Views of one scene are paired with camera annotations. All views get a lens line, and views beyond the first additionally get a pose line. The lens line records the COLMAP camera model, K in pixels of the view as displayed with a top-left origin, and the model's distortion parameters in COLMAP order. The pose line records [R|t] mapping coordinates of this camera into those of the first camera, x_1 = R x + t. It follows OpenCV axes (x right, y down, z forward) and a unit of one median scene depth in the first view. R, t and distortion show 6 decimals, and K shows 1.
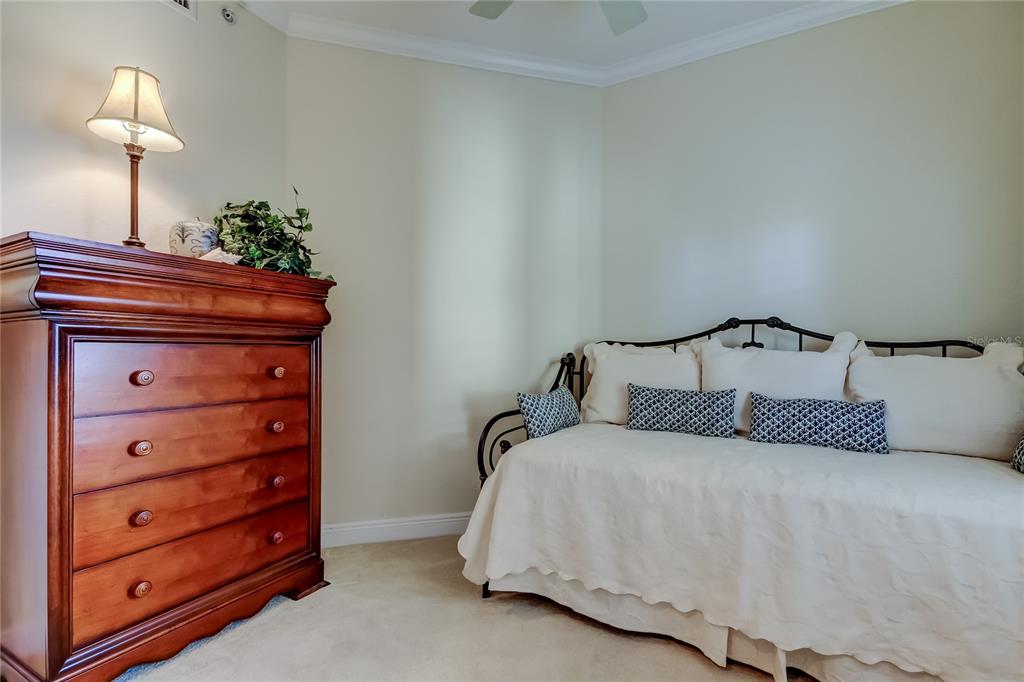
lens RADIAL K [[478.1, 0, 513.1], [0, 478.1, 353.3], [0, 0, 1]] dist [0.018856, -0.000582]
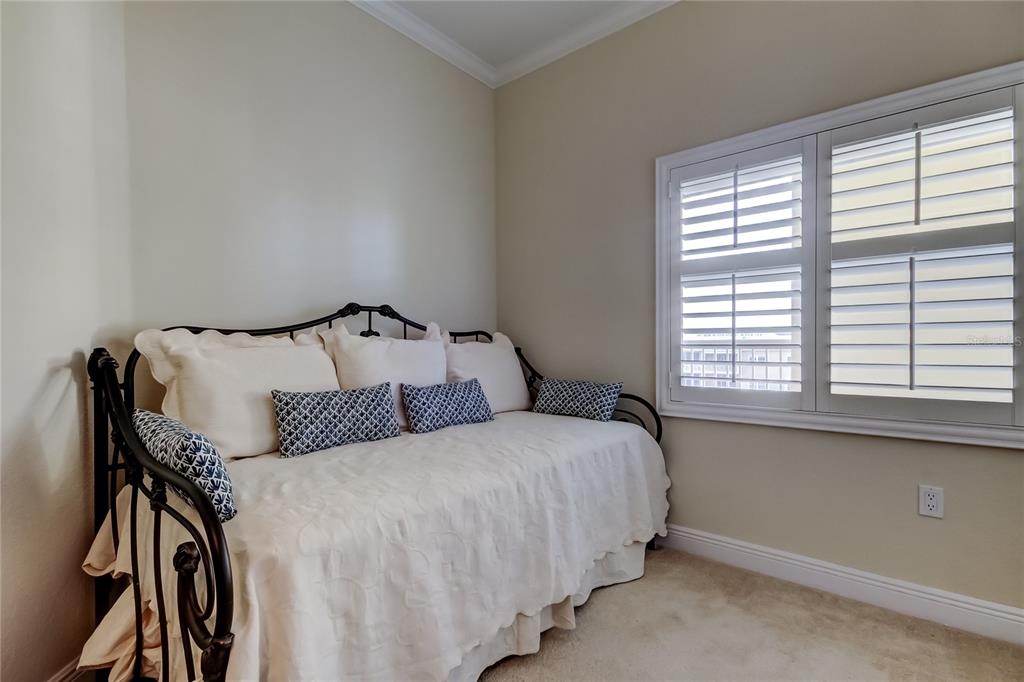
lens RADIAL K [[478.1, 0, 513.1], [0, 478.1, 353.3], [0, 0, 1]] dist [0.018856, -0.000582]
pose [[0.201469, -0.033024, 0.978938, -0.384243], [0.020347, 0.999357, 0.029525, -0.001991], [-0.979283, 0.013971, 0.202012, 0.598911]]
